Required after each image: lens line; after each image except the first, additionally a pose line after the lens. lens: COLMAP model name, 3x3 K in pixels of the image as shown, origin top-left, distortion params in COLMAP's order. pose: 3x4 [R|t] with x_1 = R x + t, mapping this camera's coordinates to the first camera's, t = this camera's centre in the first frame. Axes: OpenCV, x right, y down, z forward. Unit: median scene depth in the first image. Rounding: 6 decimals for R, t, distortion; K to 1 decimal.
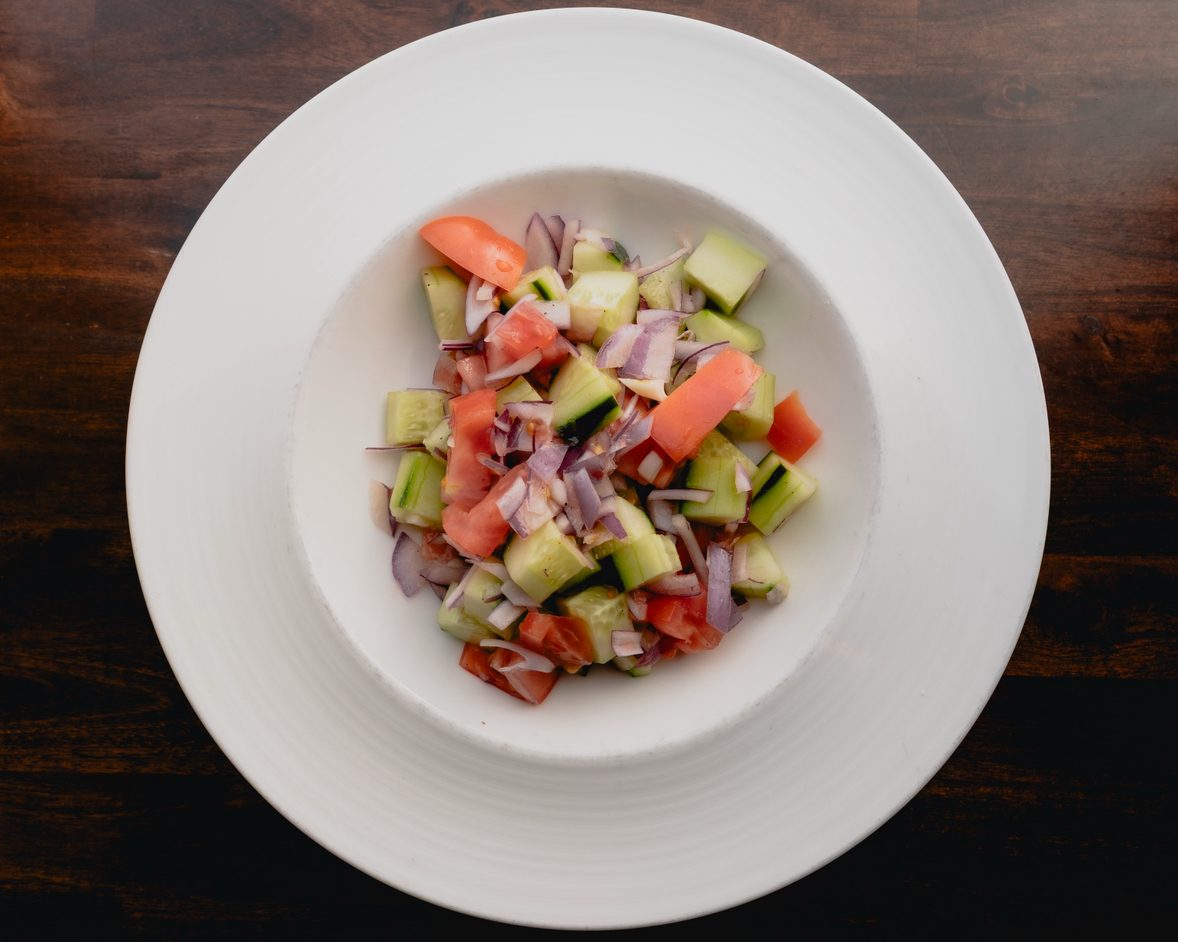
lens RADIAL K [[523.6, 0, 614.6], [0, 523.6, 470.6], [0, 0, 1]] dist [0.001398, -0.000272]
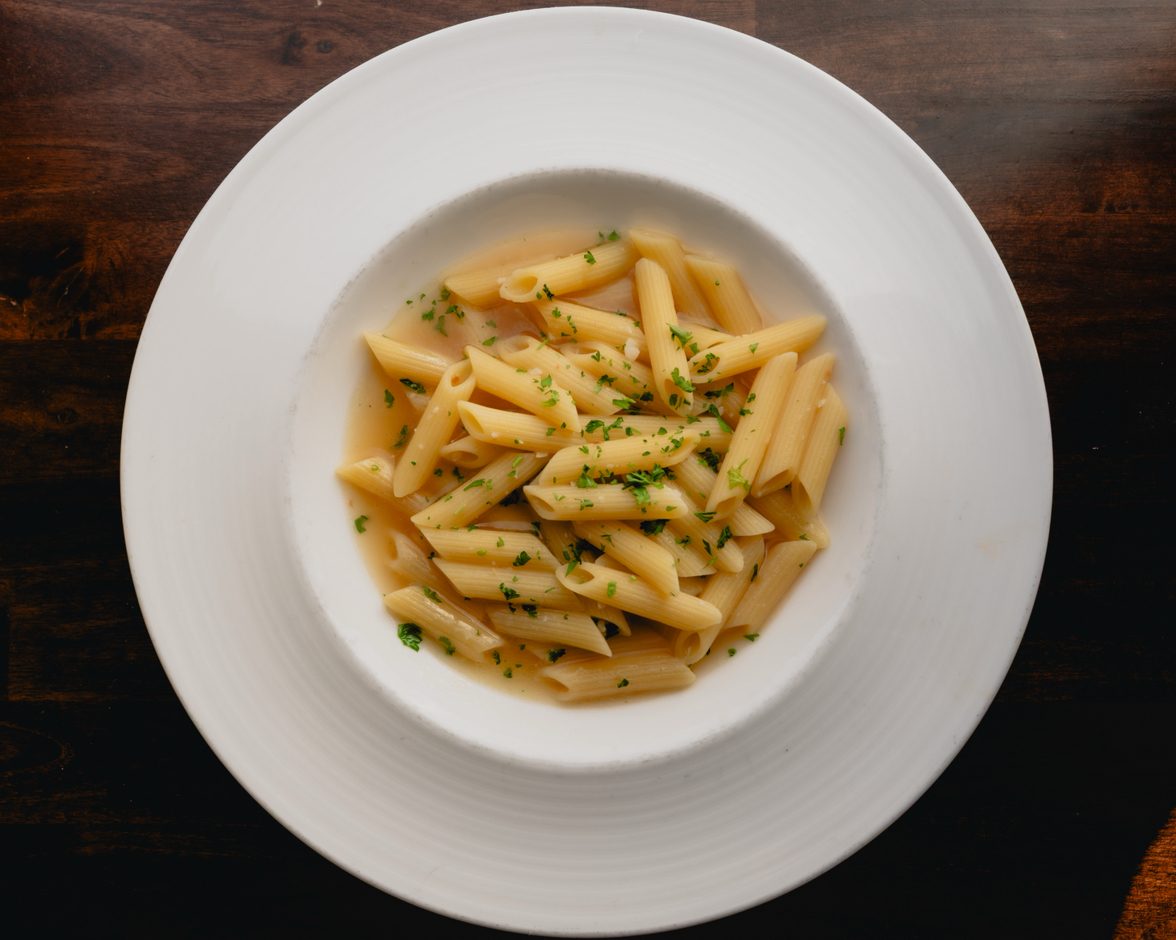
lens RADIAL K [[522.7, 0, 596.6], [0, 522.7, 478.9], [0, 0, 1]] dist [0.001398, -0.000272]
pose [[0.999657, -0.026080, 0.002298, 0.258107], [0.026059, 0.999622, 0.008813, -0.054129], [-0.002527, -0.008750, 0.999959, 0.010411]]
